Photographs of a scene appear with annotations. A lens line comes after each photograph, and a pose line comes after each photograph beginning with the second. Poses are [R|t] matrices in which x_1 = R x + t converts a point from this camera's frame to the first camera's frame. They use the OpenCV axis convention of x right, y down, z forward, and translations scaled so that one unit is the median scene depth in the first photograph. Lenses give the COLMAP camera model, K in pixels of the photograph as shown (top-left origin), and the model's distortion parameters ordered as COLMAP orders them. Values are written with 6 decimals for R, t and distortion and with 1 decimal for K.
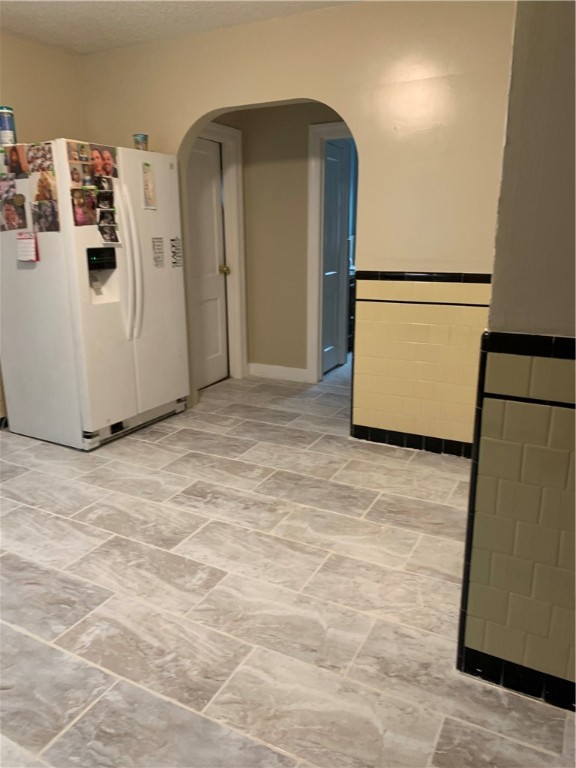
lens RADIAL K [[586.2, 0, 281.8], [0, 586.2, 383.0], [0, 0, 1]] dist [0.004701, -0.000606]
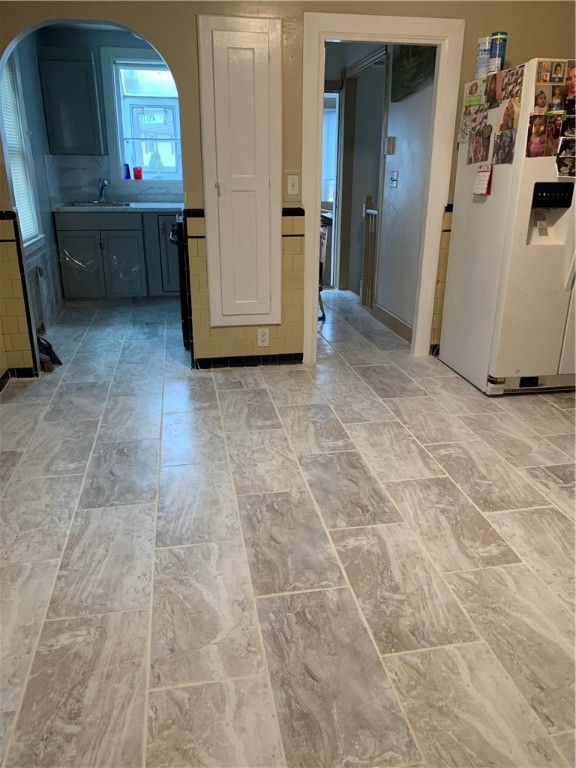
lens RADIAL K [[586.2, 0, 281.8], [0, 586.2, 383.0], [0, 0, 1]] dist [0.004701, -0.000606]
pose [[0.620075, 0.275824, -0.734457, 0.193865], [-0.211381, 0.960277, 0.182169, -0.011117], [0.755529, 0.042292, 0.653748, 0.115812]]
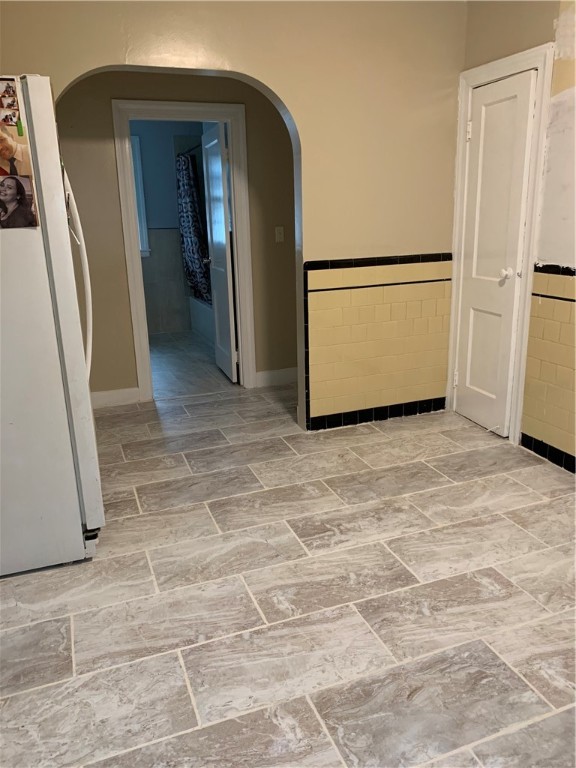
lens RADIAL K [[588.5, 0, 291.1], [0, 588.5, 383.3], [0, 0, 1]] dist [0.000823, -0.000175]
pose [[0.652585, -0.219945, 0.725091, -0.721565], [0.221137, 0.970567, 0.095382, -0.103860], [-0.724728, 0.098100, 0.682016, 0.420475]]
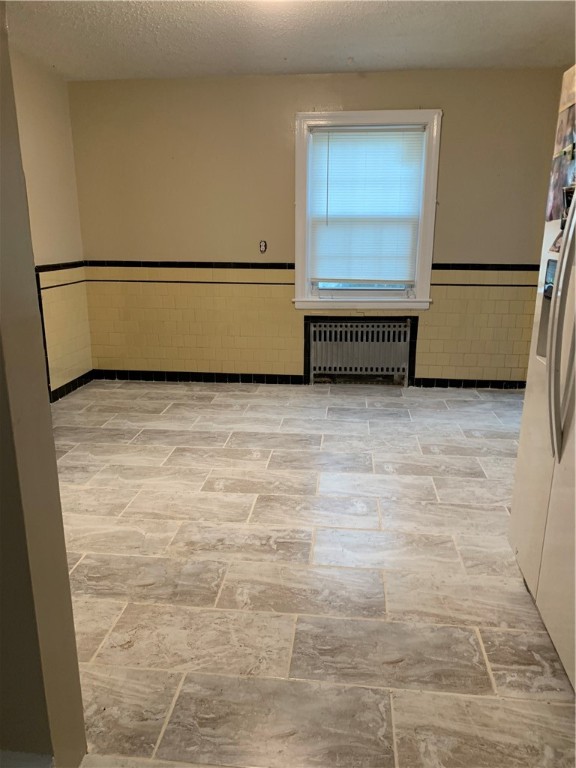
lens RADIAL K [[588.5, 0, 291.1], [0, 588.5, 383.3], [0, 0, 1]] dist [0.000823, -0.000175]
pose [[-0.924948, 0.092946, -0.368555, 0.137152], [-0.102135, 0.873201, 0.476537, -0.399497], [0.366115, 0.478414, -0.798173, 1.526447]]
